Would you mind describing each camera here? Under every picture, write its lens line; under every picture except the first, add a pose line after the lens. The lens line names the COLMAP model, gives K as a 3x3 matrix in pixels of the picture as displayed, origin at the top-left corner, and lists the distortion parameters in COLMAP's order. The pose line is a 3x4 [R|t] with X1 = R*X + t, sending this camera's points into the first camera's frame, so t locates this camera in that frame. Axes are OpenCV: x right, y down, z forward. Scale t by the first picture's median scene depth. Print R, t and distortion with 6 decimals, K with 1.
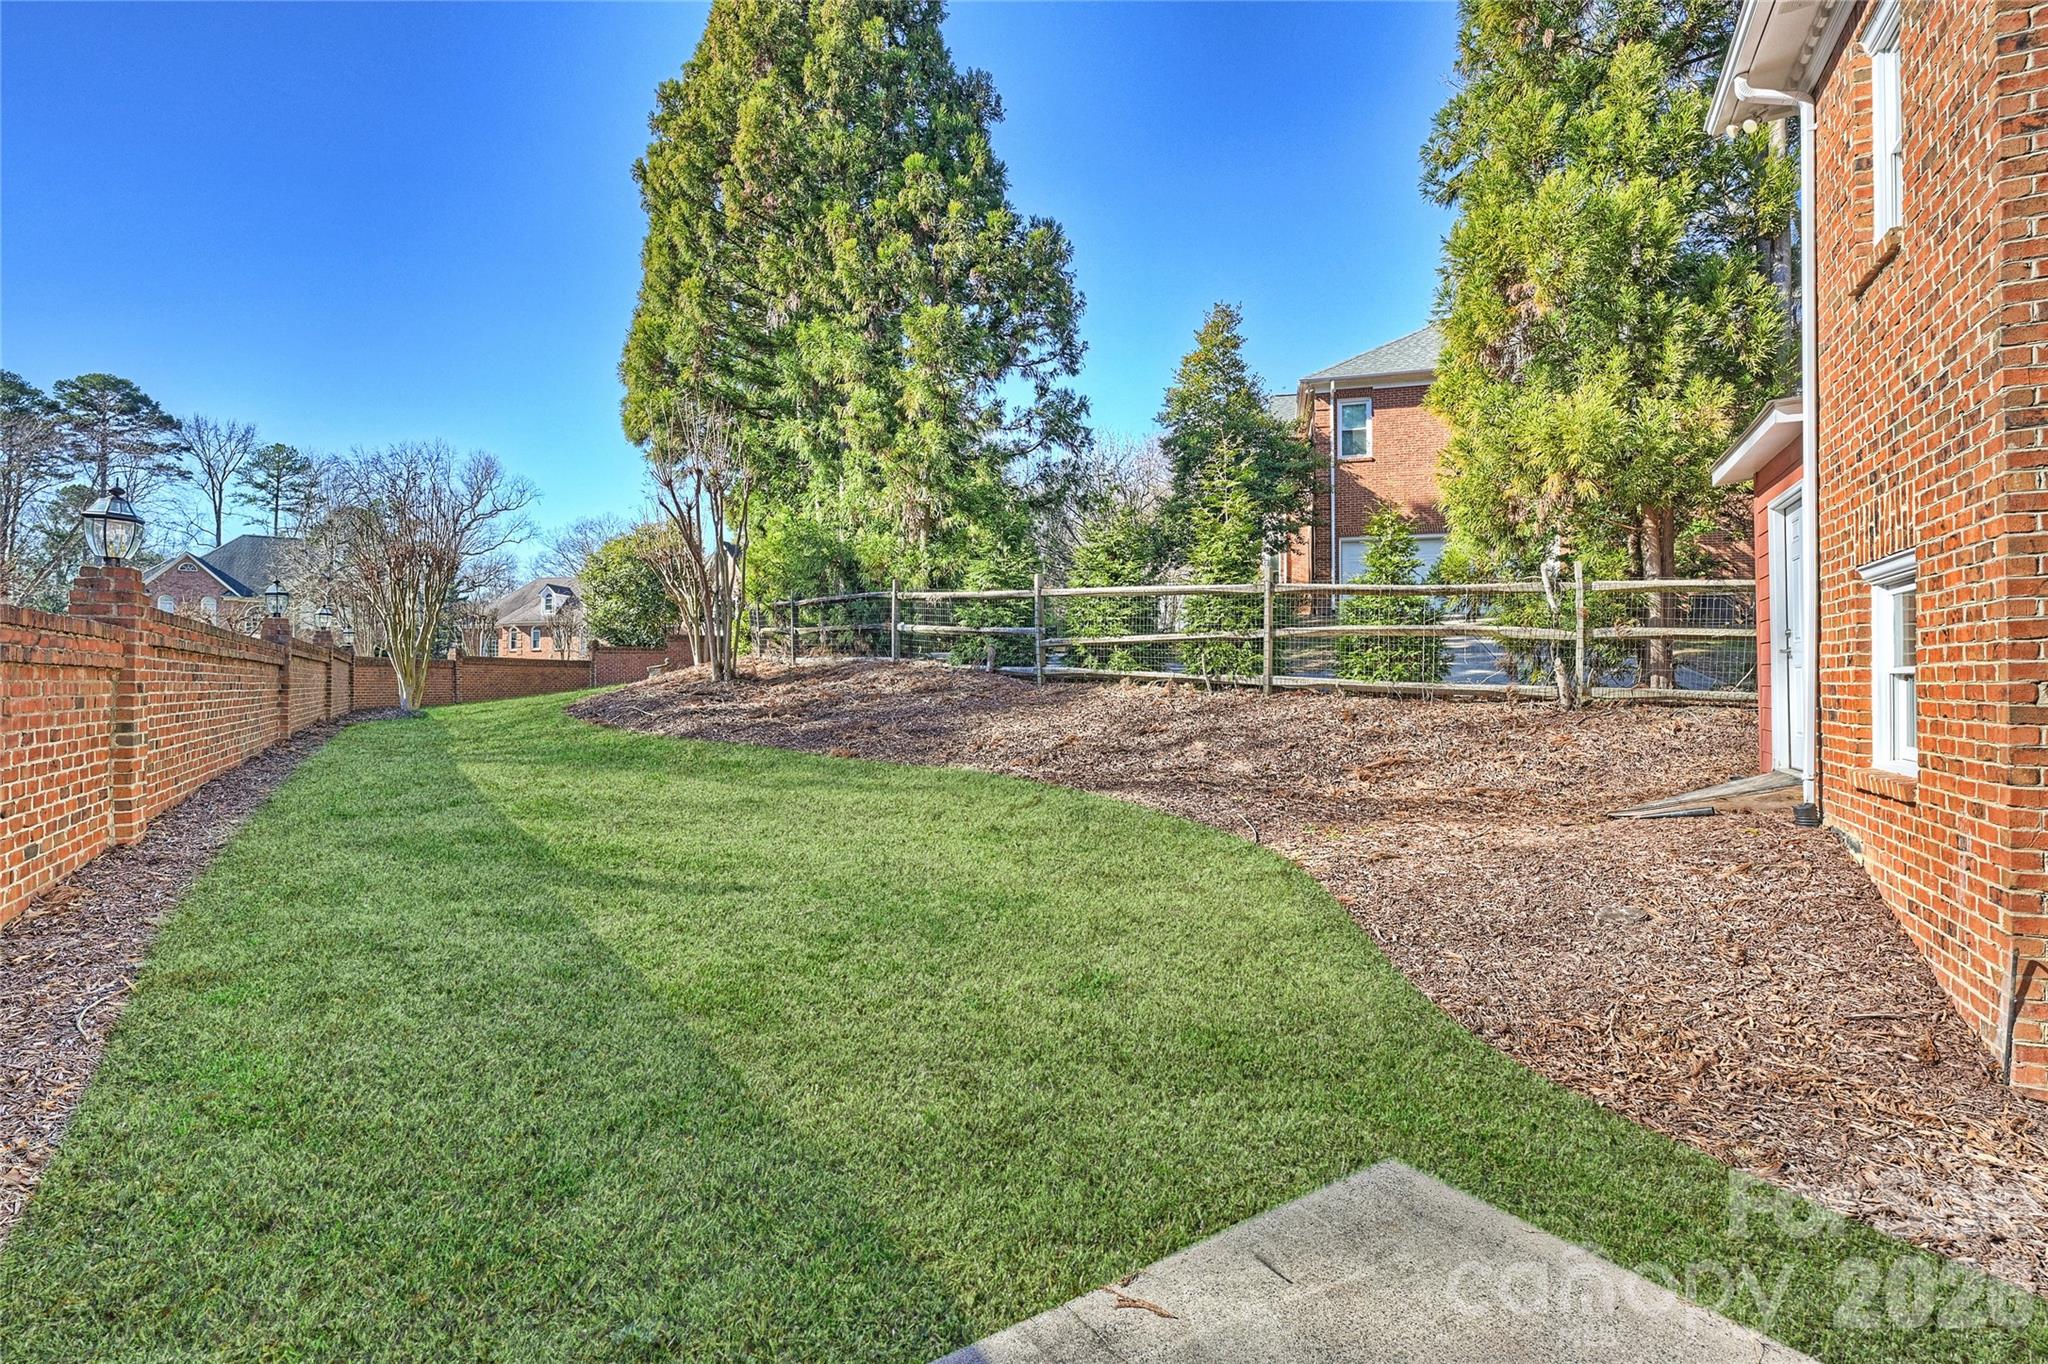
lens RADIAL K [[925.0, 0, 1030.6], [0, 925.0, 674.3], [0, 0, 1]] dist [-0.000652, 0.000079]
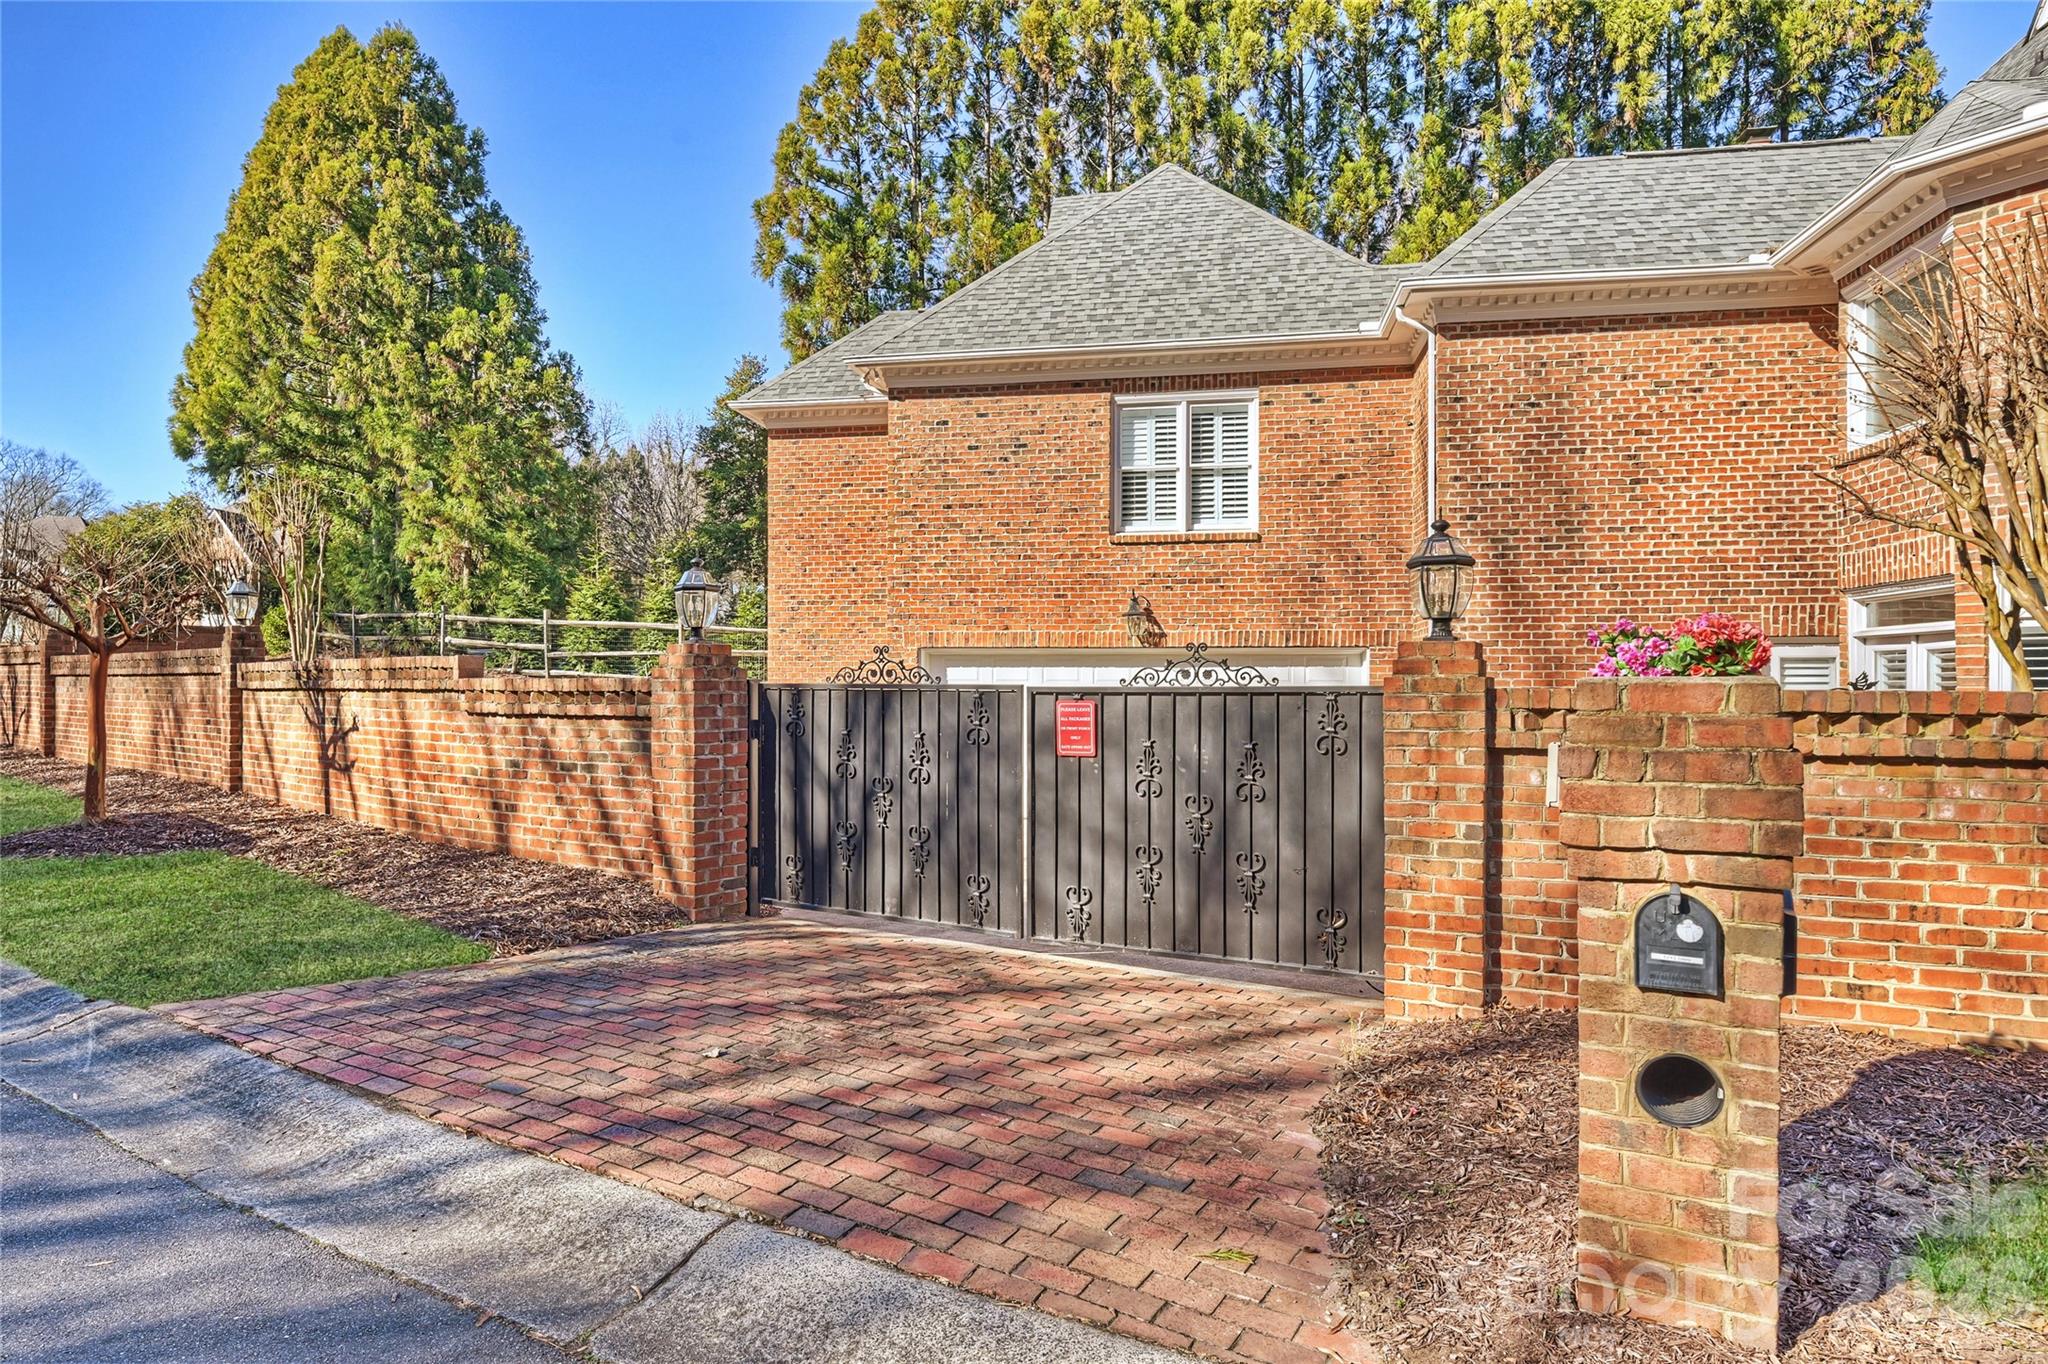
lens RADIAL K [[1209.6, 0, 1018.5], [0, 1209.6, 688.3], [0, 0, 1]] dist [0.000157, -0.001240]
pose [[0.956516, 0.003362, 0.291661, 0.031906], [-0.007230, 0.999900, 0.012185, -0.001825], [-0.291591, -0.013764, 0.956444, -0.210331]]
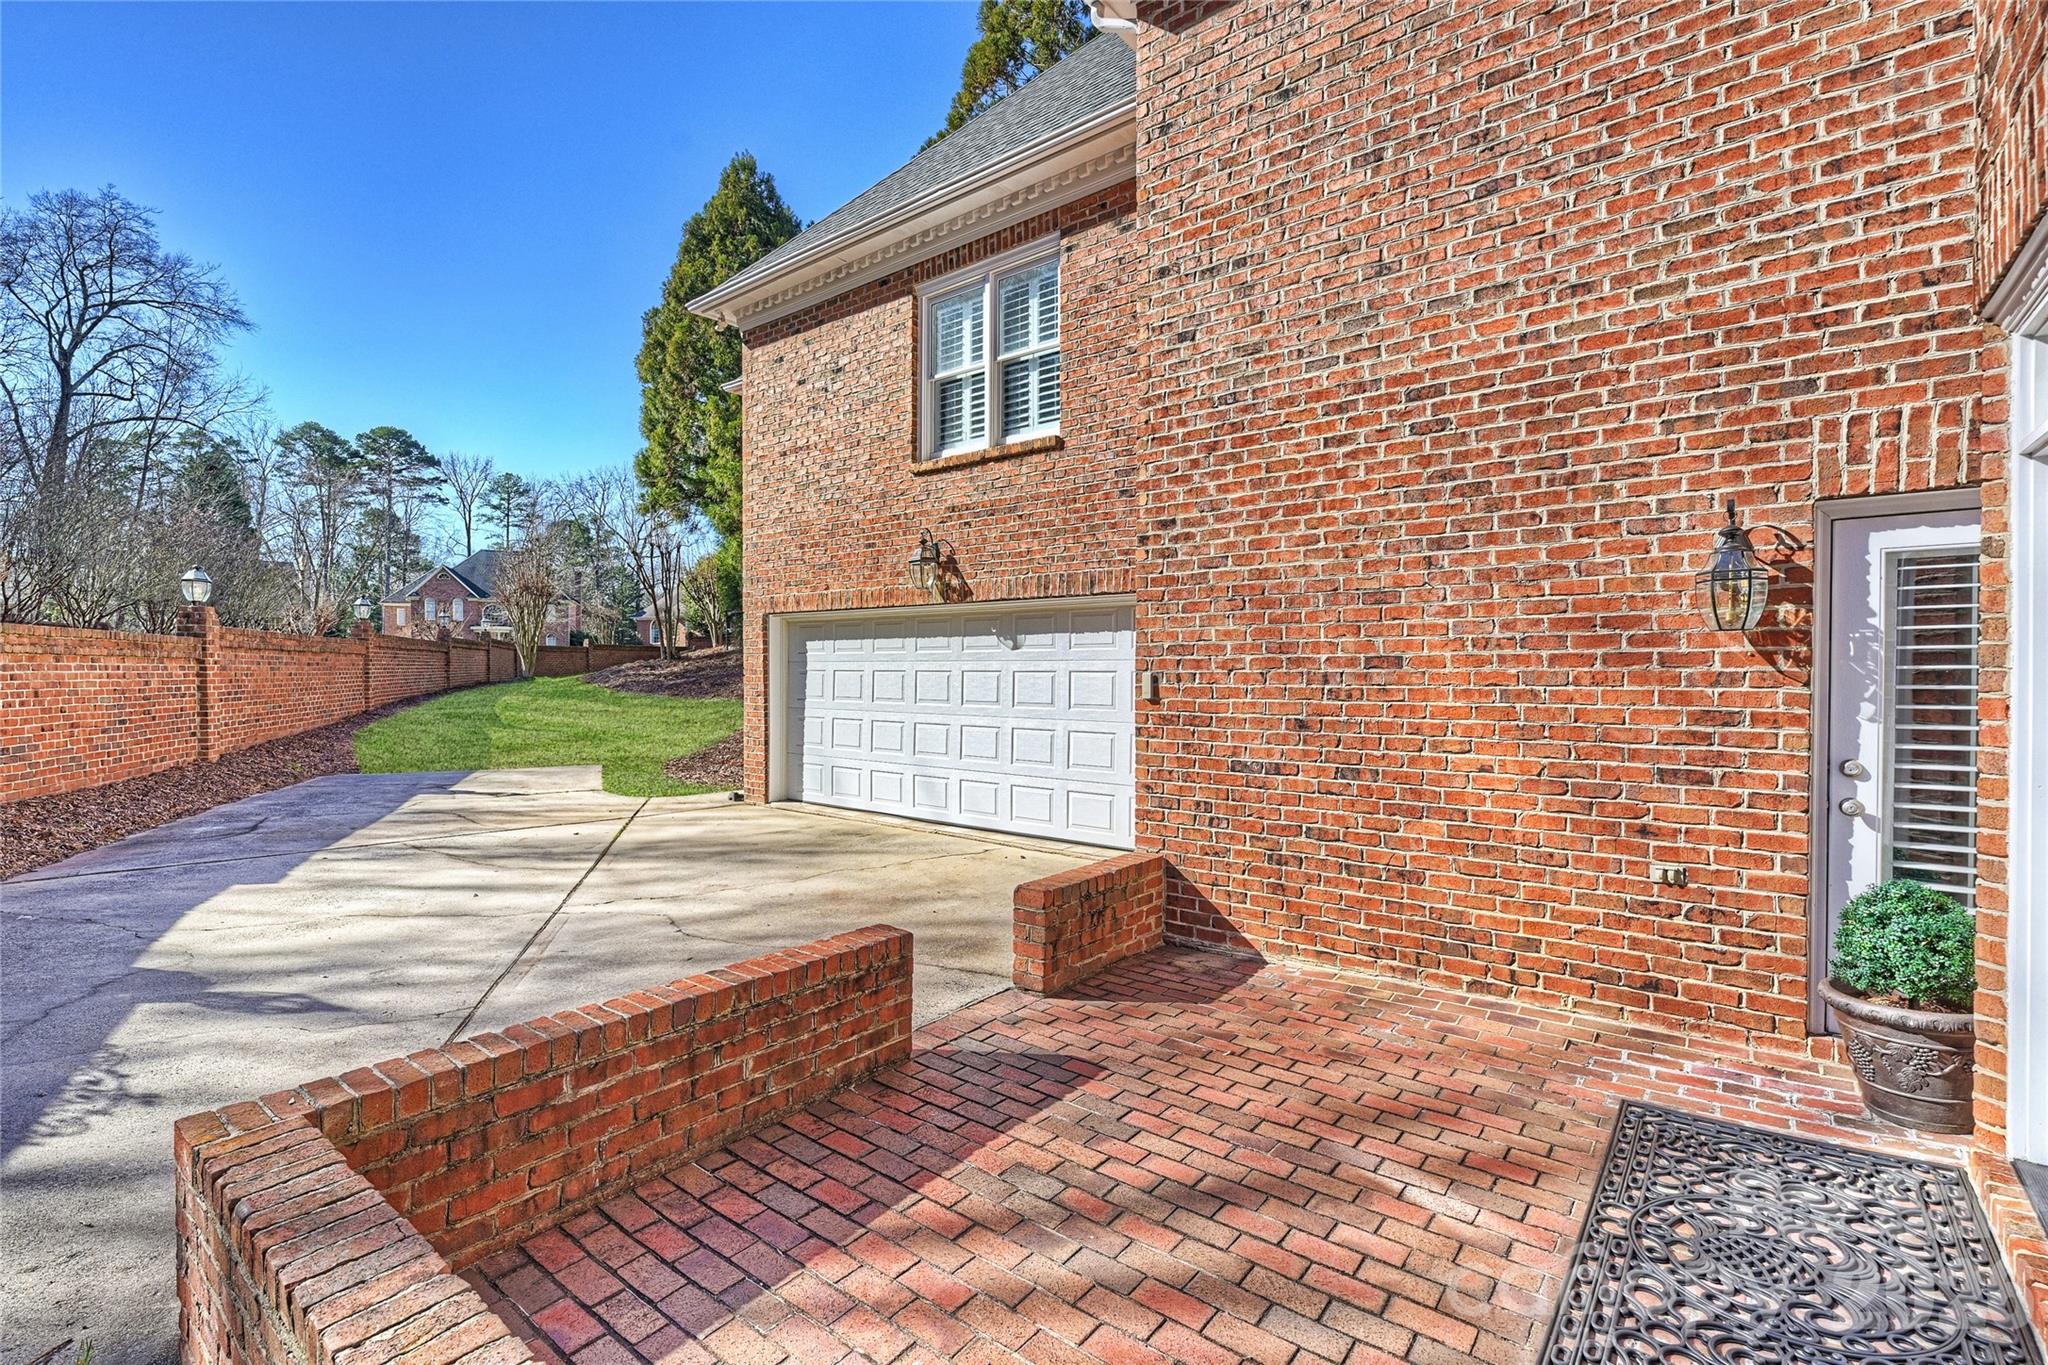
lens RADIAL K [[925.0, 0, 1019.8], [0, 925.0, 682.9], [0, 0, 1]] dist [-0.000652, 0.000079]
pose [[0.980878, 0.003013, -0.194600, 0.149197], [0.002639, 0.999582, 0.028781, 0.000674], [0.194606, -0.028745, 0.980460, -0.136072]]
